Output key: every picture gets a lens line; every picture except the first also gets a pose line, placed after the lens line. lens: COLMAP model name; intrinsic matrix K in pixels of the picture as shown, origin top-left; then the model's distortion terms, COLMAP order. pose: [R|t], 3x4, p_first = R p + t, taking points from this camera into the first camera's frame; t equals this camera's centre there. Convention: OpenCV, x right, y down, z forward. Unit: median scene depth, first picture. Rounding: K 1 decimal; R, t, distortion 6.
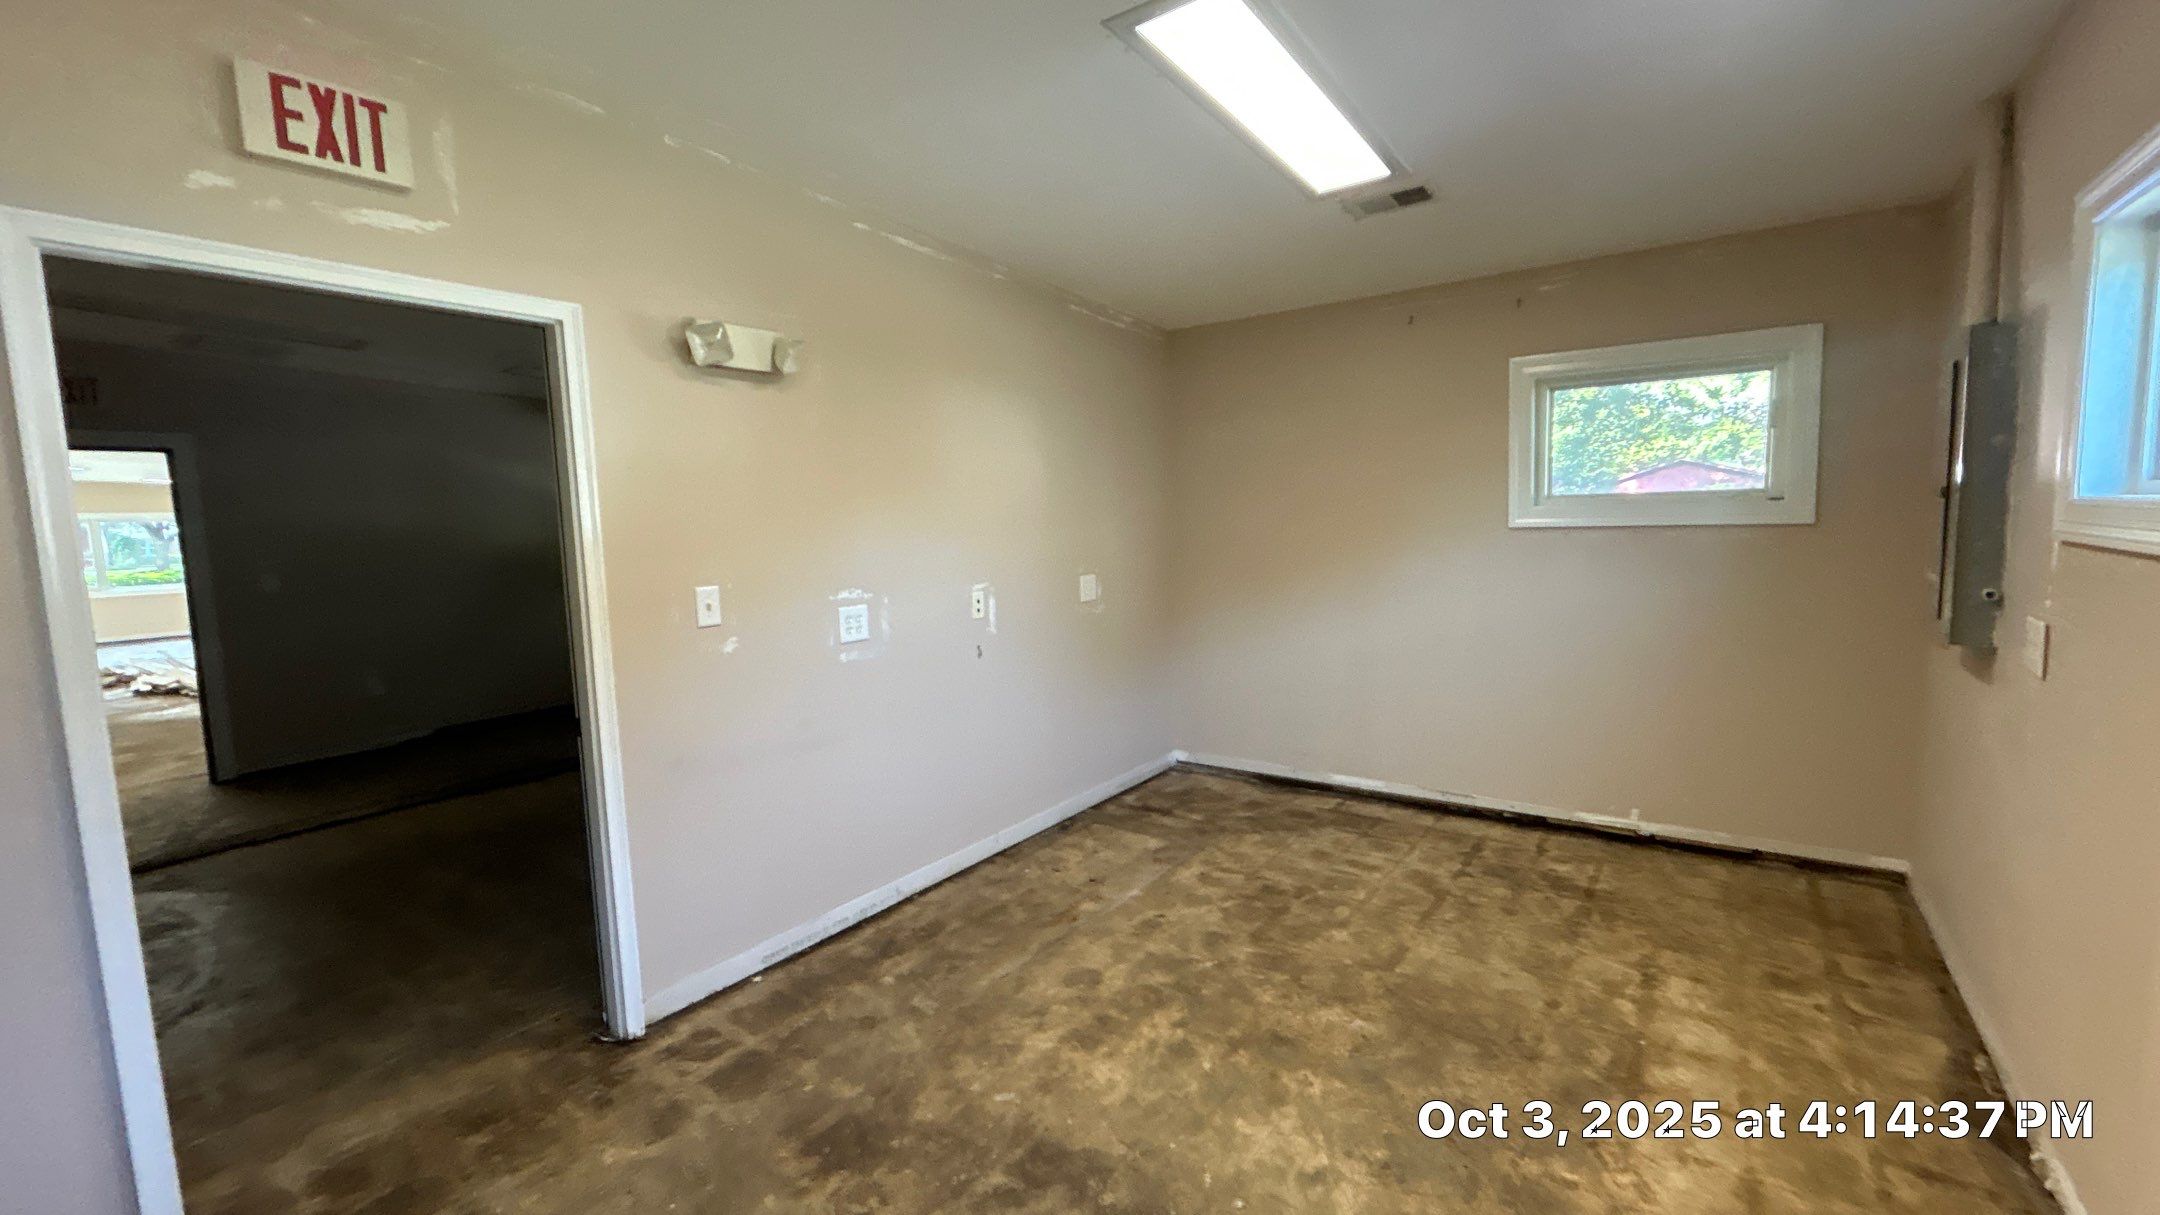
lens RADIAL K [[883.6, 0, 1080.0], [0, 883.6, 607.5], [0, 0, 1]] dist [0.001251, 0.000183]
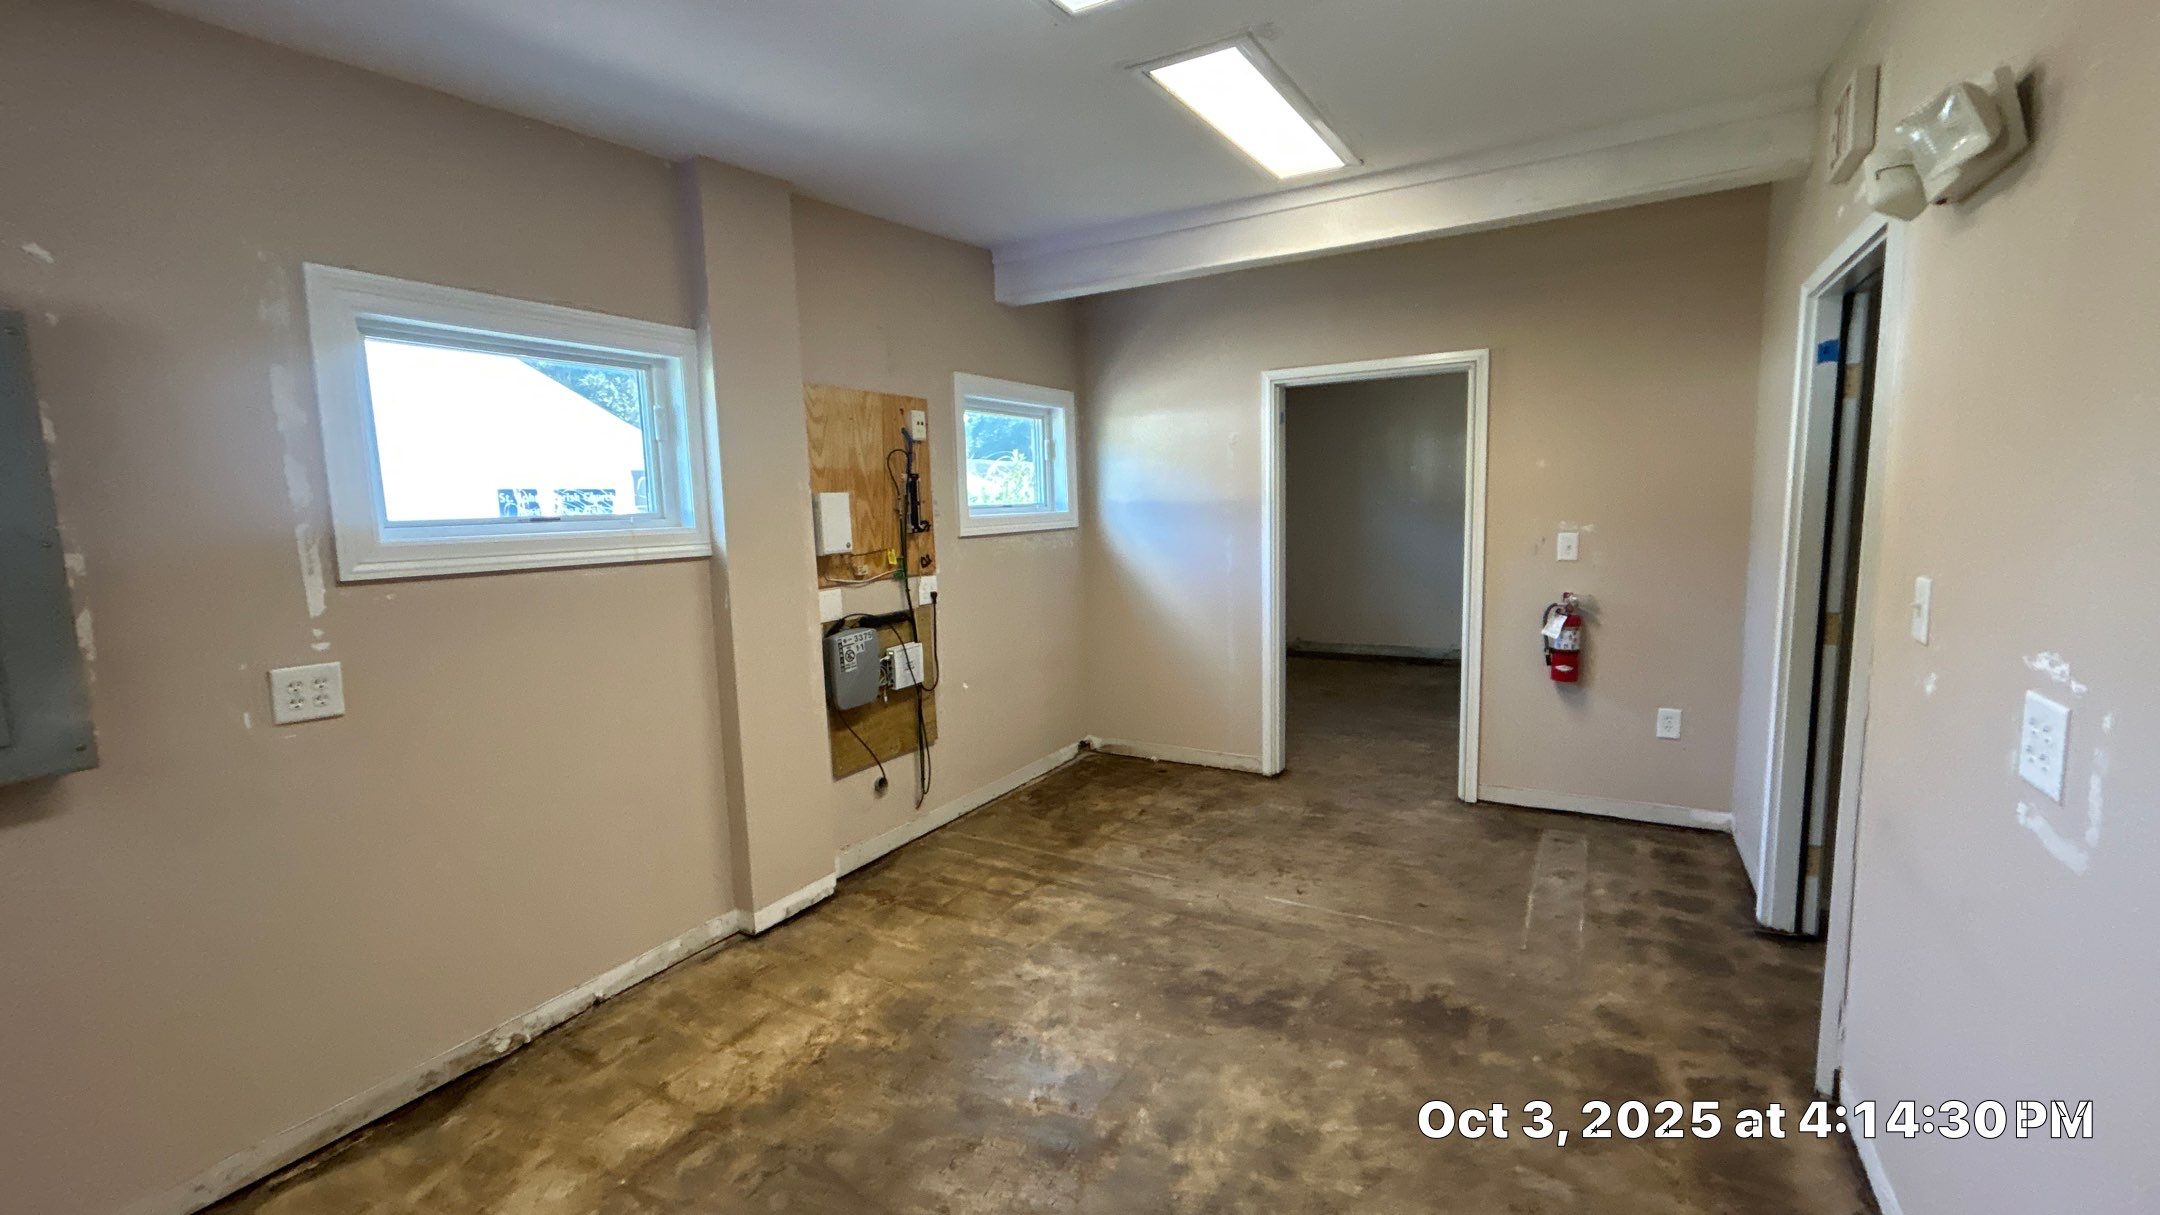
lens RADIAL K [[884.6, 0, 1080.0], [0, 884.6, 607.5], [0, 0, 1]] dist [0.002609, 0.000391]
pose [[-0.993003, 0.073790, -0.092196, 0.244683], [0.051902, 0.973998, 0.220530, -0.189228], [0.106072, 0.214202, -0.971013, 1.707690]]
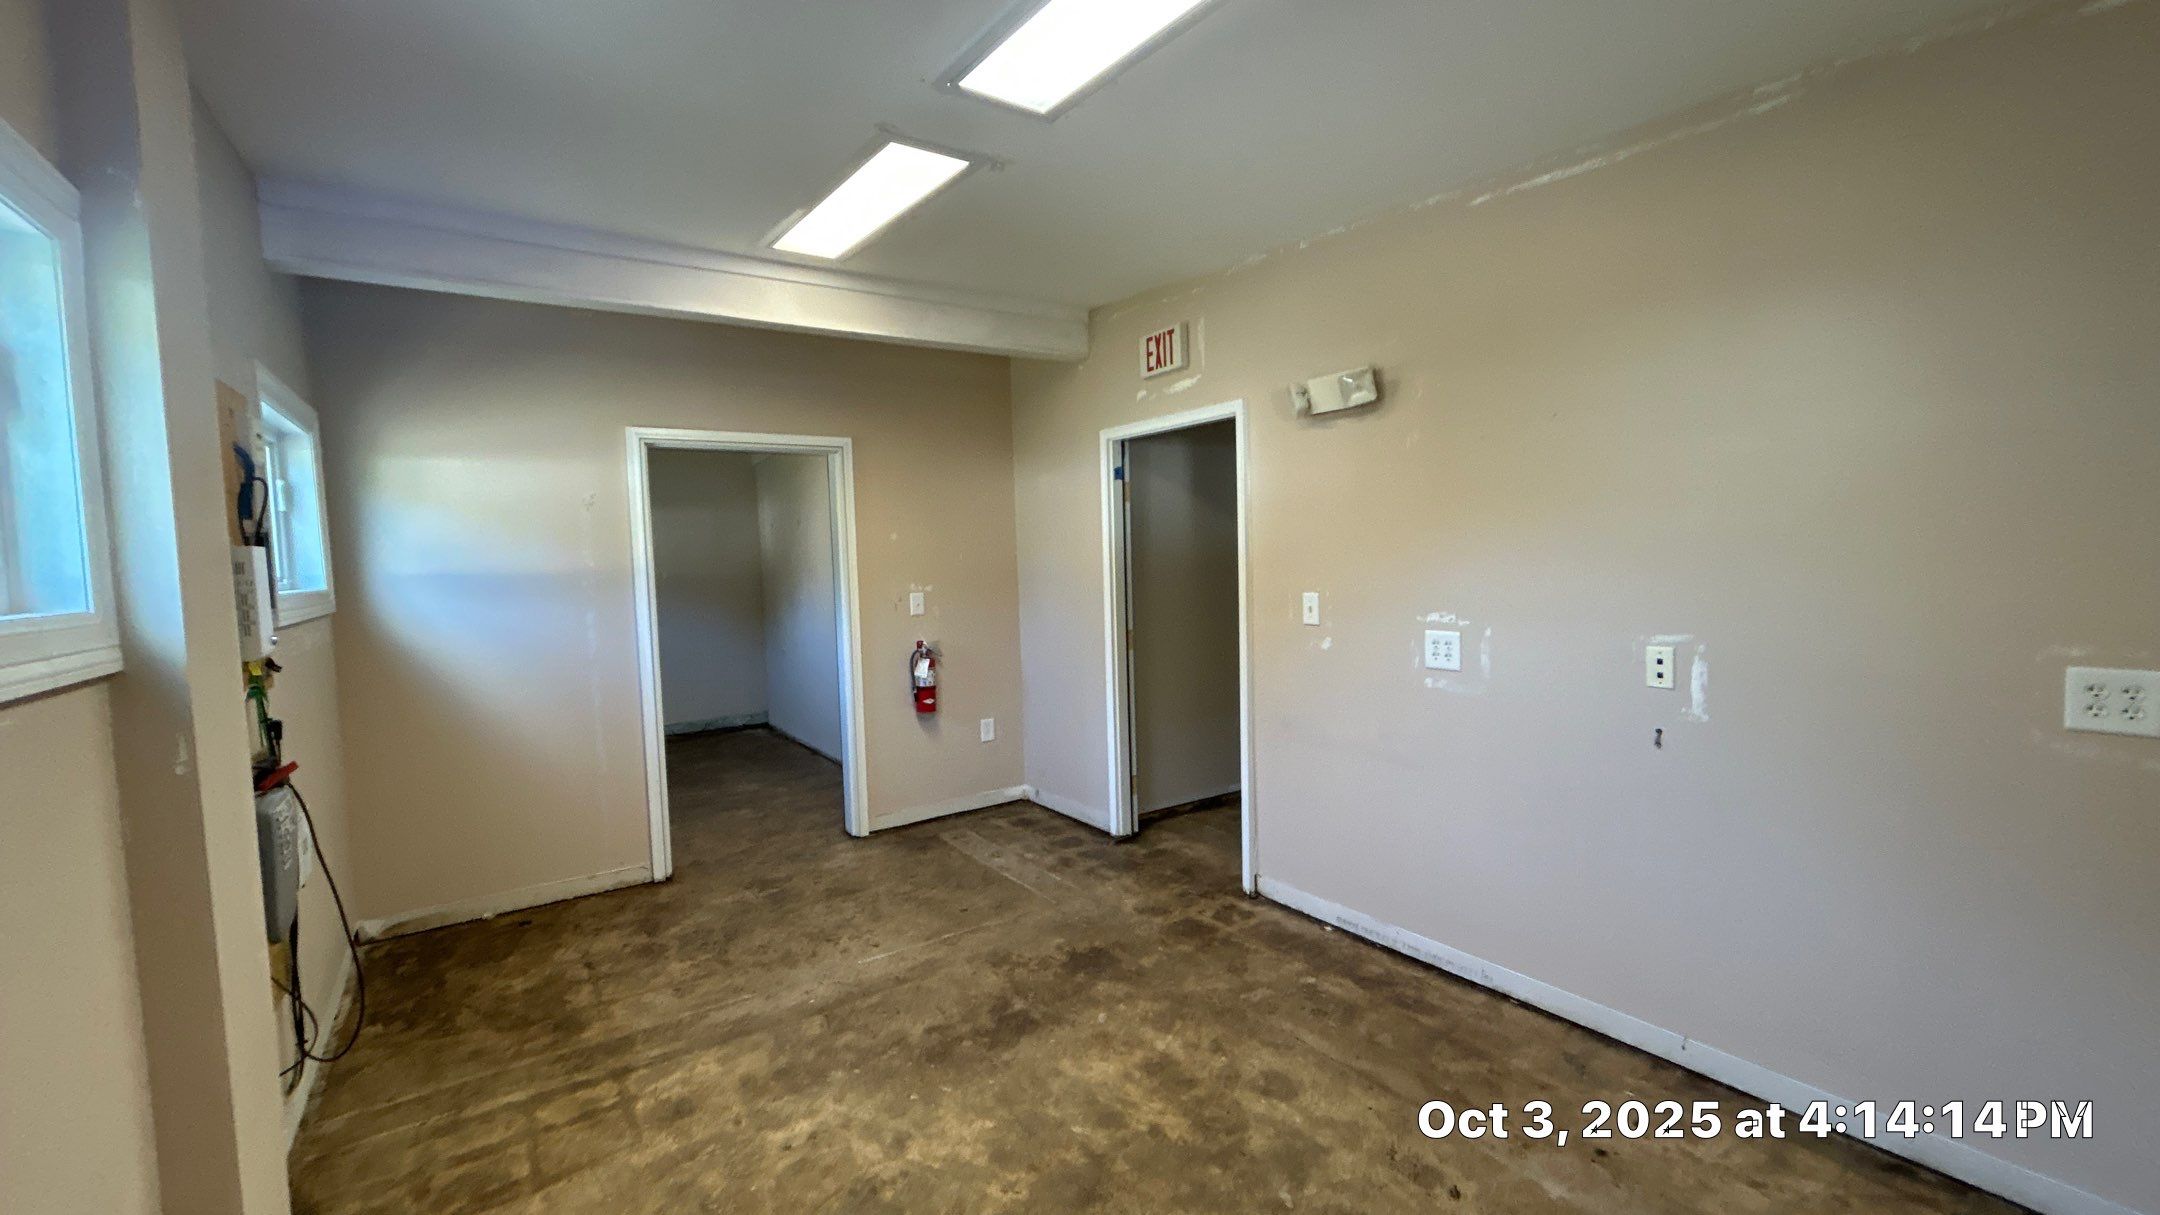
lens RADIAL K [[884.6, 0, 1080.0], [0, 884.6, 607.5], [0, 0, 1]] dist [0.002609, 0.000391]
pose [[-0.336201, 0.102157, -0.936233, 0.951324], [-0.050859, 0.990680, 0.126362, -0.160157], [0.940416, 0.090098, -0.327872, 1.223128]]
